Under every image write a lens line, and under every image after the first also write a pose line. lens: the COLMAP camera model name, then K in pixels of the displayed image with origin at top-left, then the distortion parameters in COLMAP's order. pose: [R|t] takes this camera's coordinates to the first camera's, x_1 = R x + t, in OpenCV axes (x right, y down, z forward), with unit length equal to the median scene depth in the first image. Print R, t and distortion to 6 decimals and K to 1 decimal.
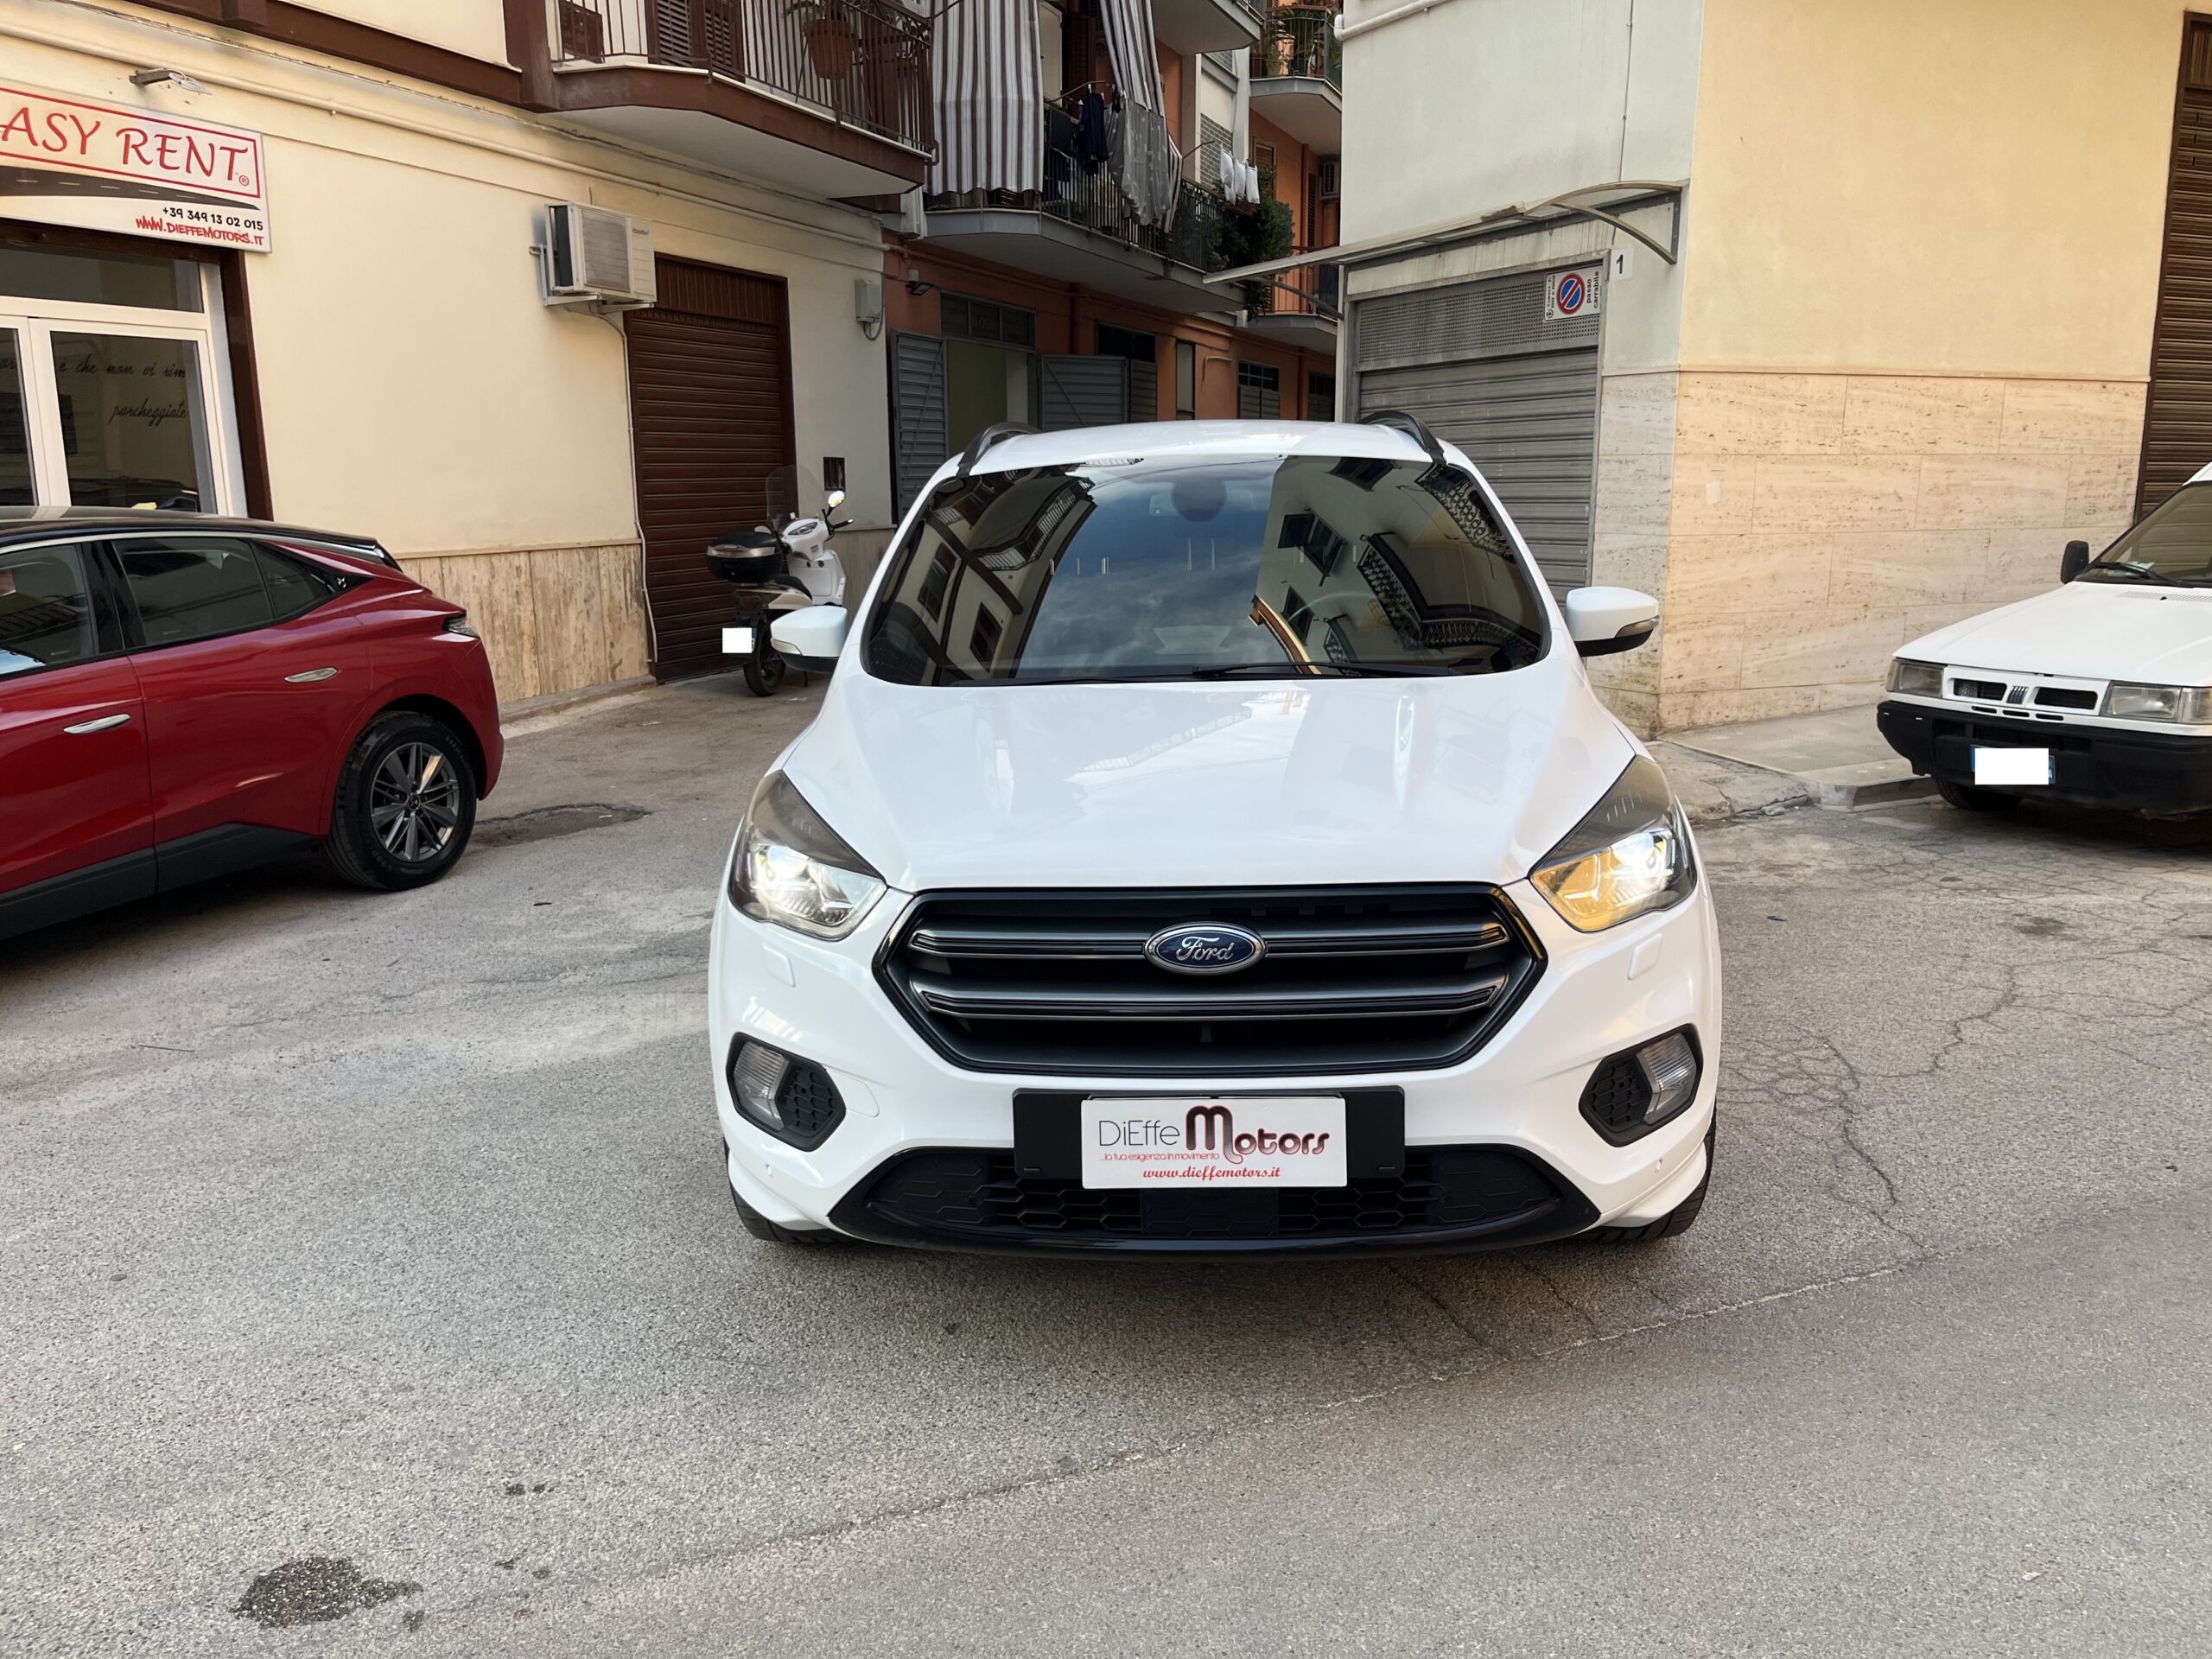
lens RADIAL K [[1682.3, 0, 1125.0], [0, 1682.3, 836.9], [0, 0, 1]] dist [0.068667, -0.100976]
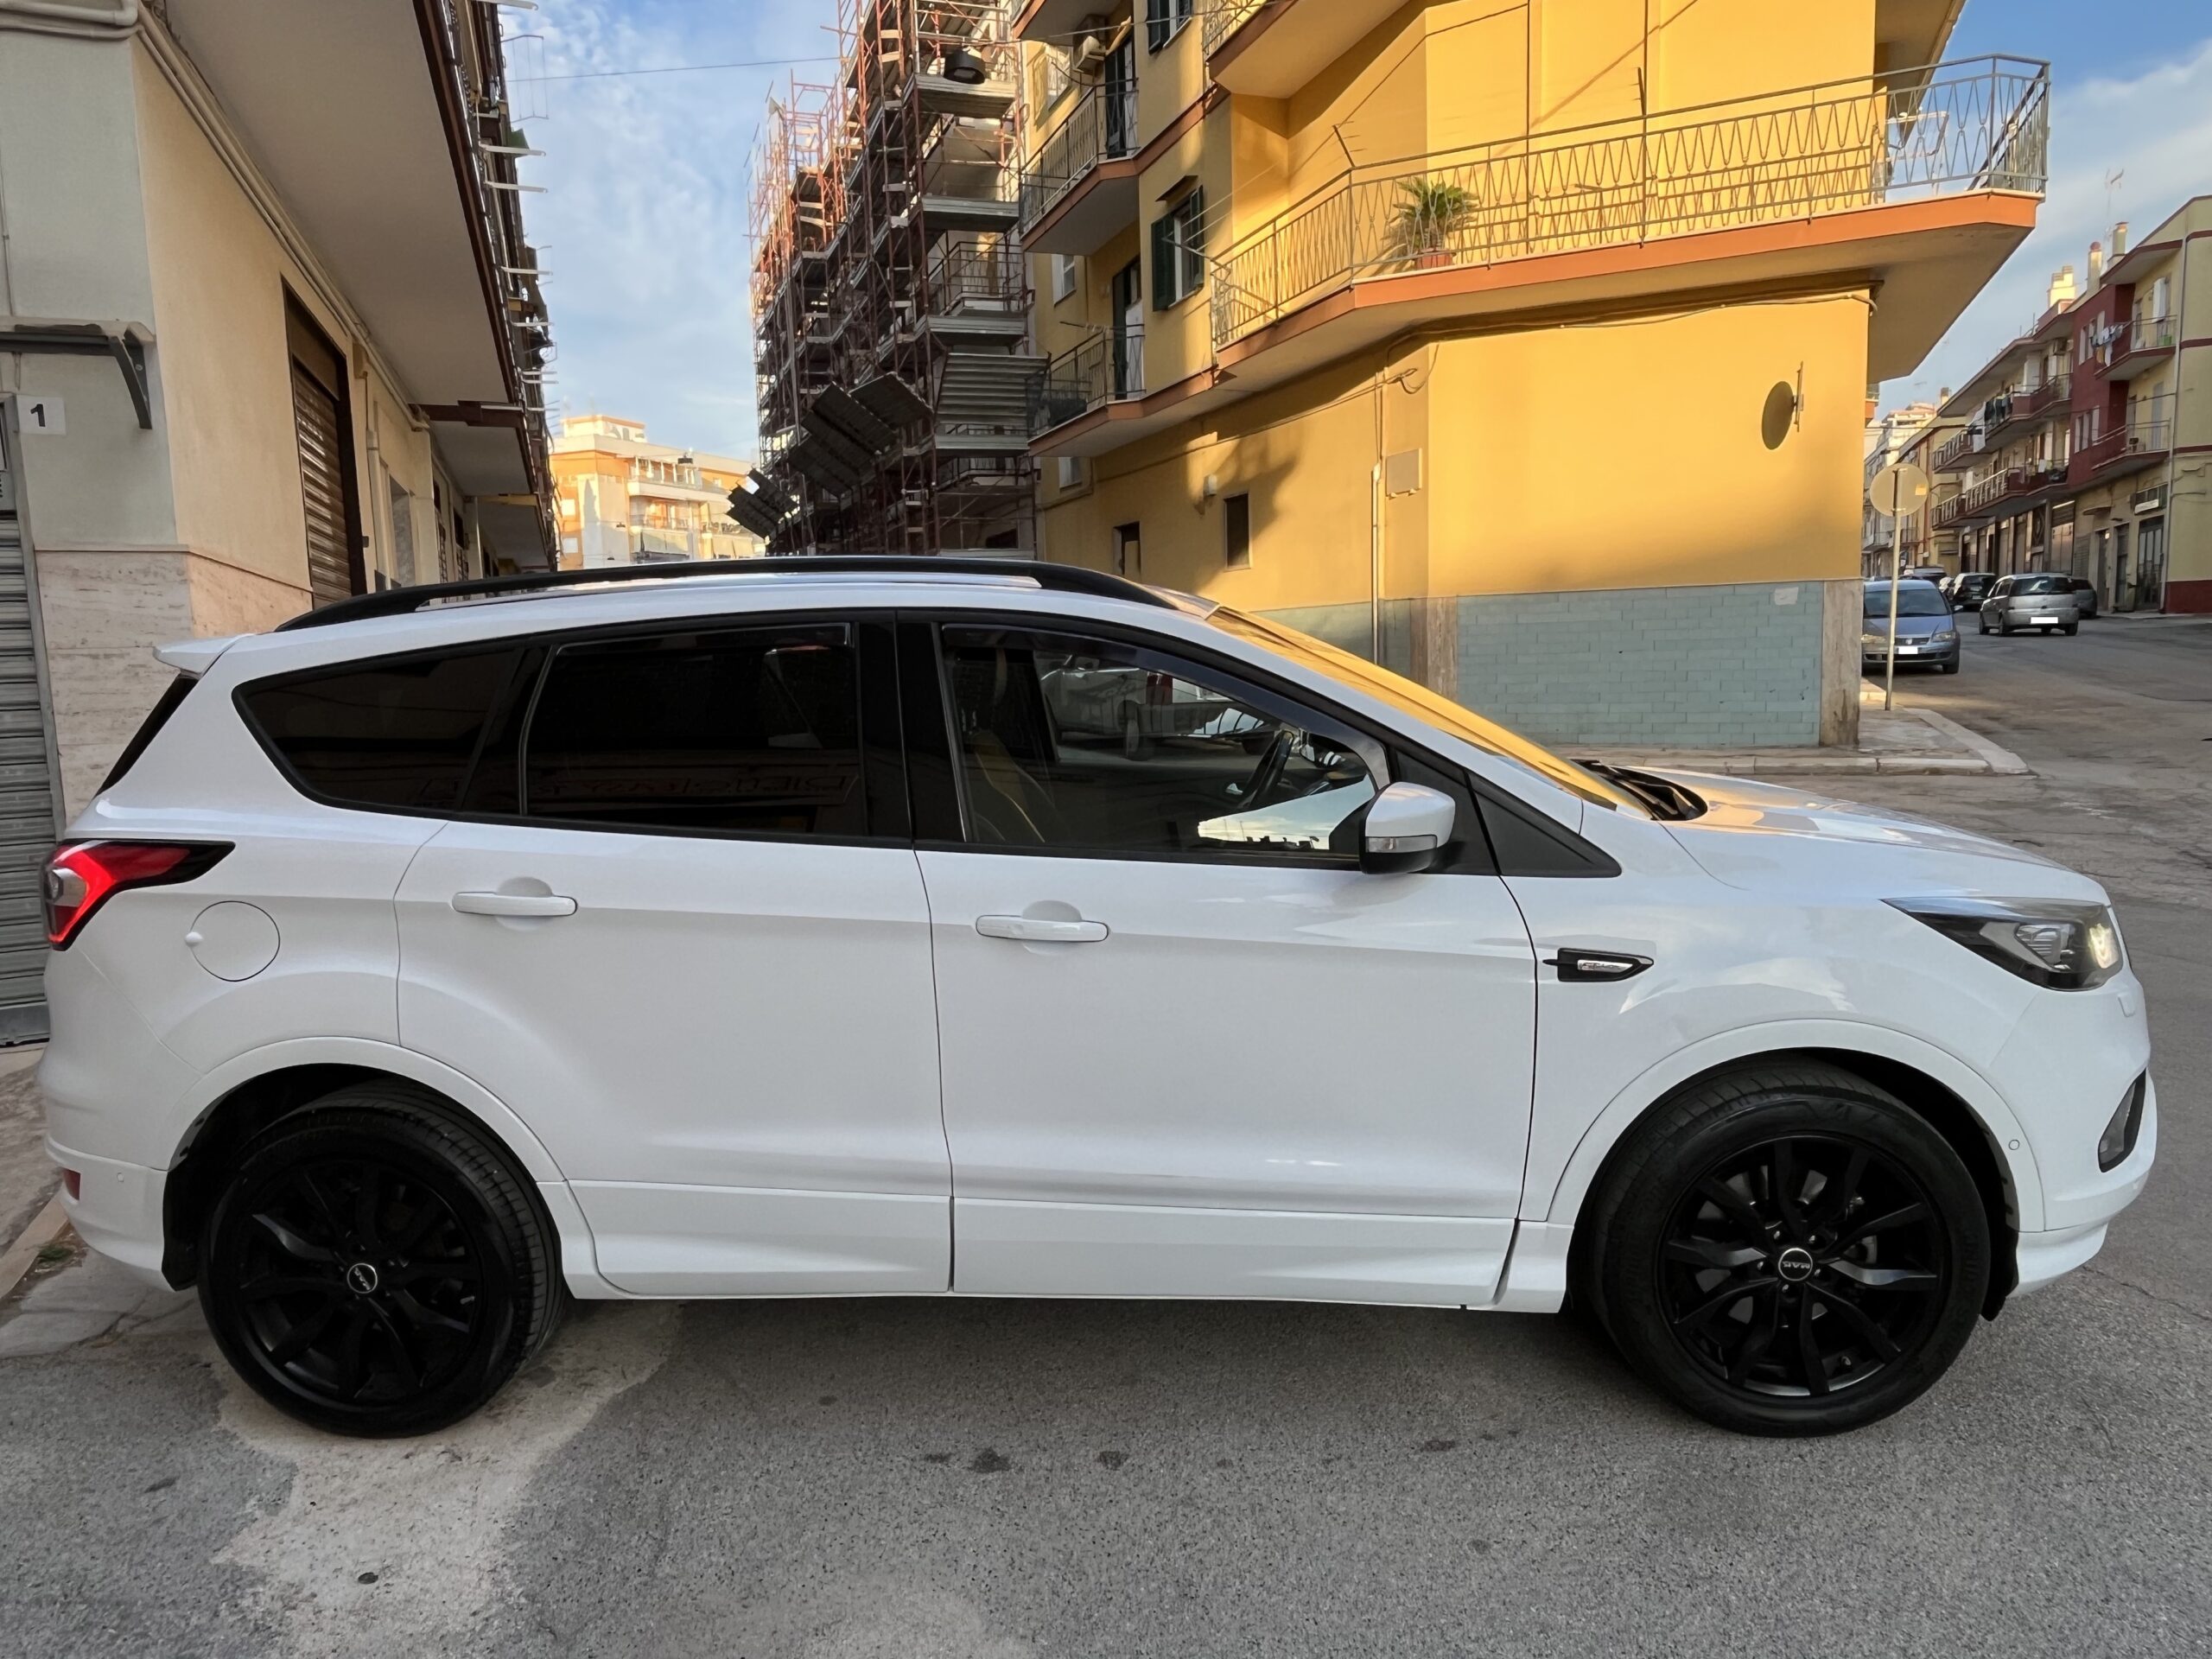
lens RADIAL K [[1419.3, 0, 1111.0], [0, 1419.3, 820.6], [0, 0, 1]] dist [0.002603, -0.001574]
pose [[0.020153, -0.114919, 0.993170, -0.391807], [0.238165, 0.965328, 0.106865, -0.105924], [-0.971016, 0.234385, 0.046824, 0.532503]]
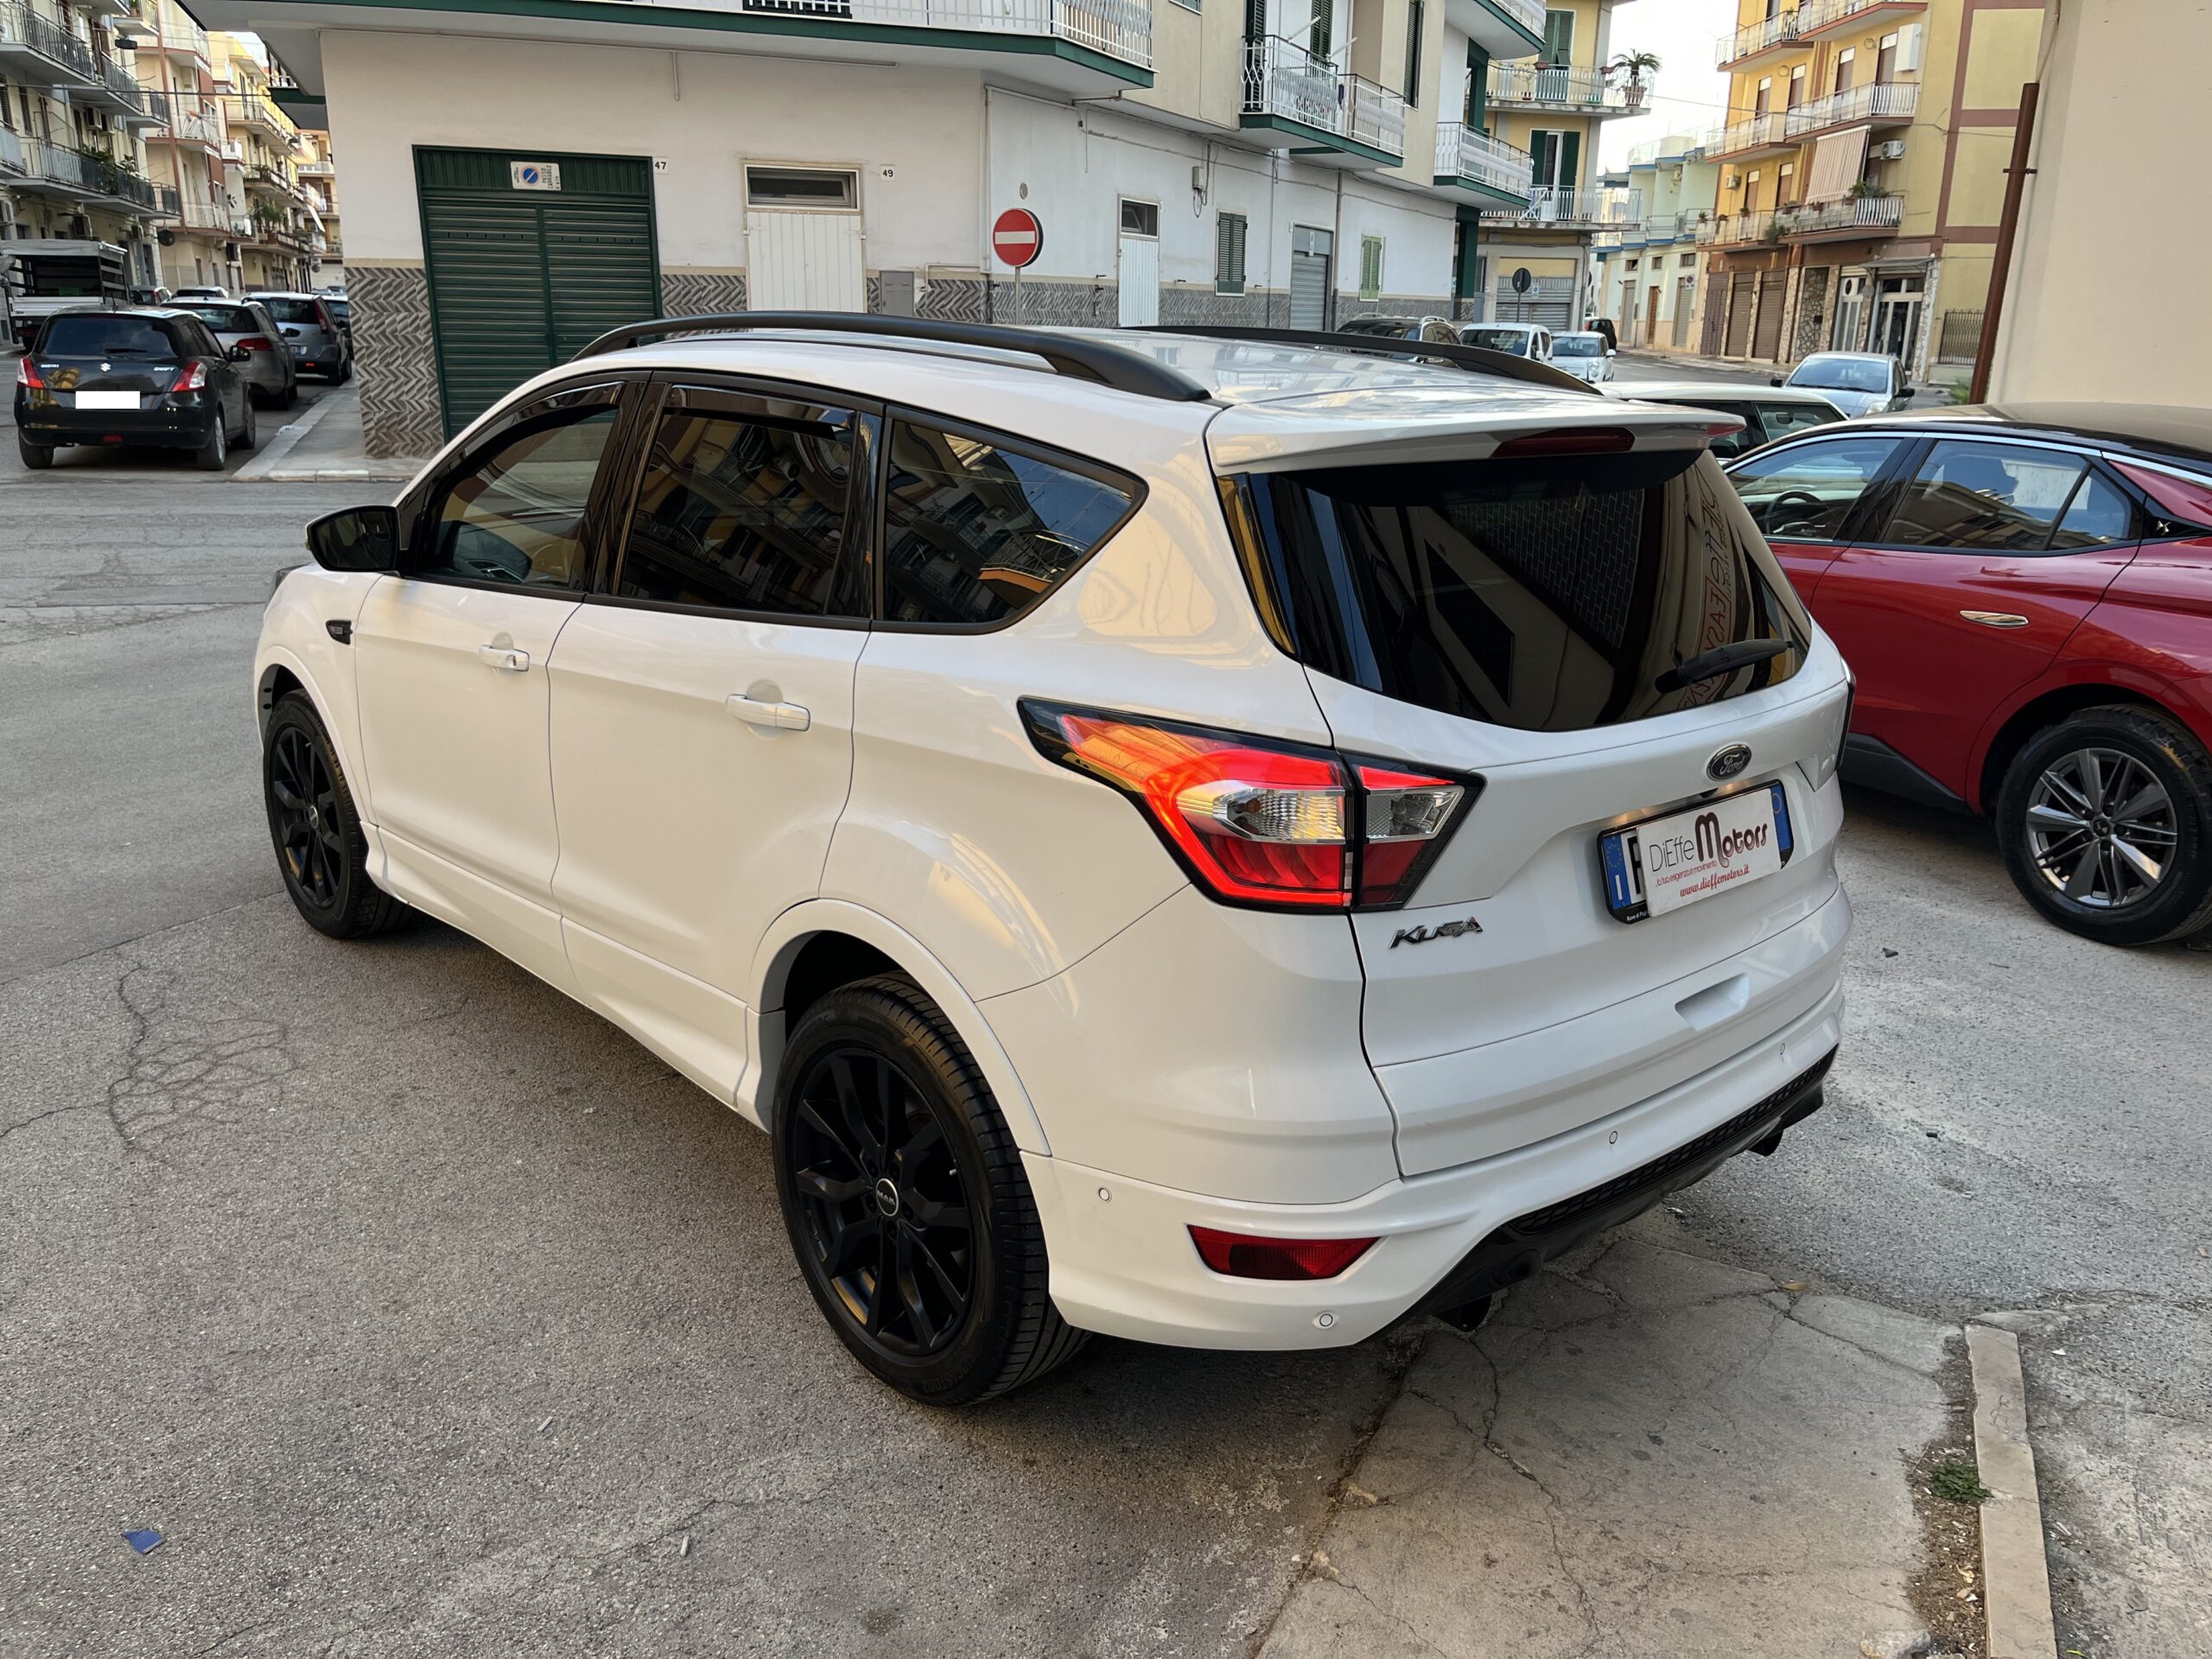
lens RADIAL K [[1682.3, 0, 1115.5], [0, 1682.3, 817.5], [0, 0, 1]] dist [0.068667, -0.100976]
pose [[-0.710206, 0.200058, -0.674970, 0.320420], [-0.153099, 0.891934, 0.425457, -0.225038], [0.687145, 0.405499, -0.602828, 0.936076]]
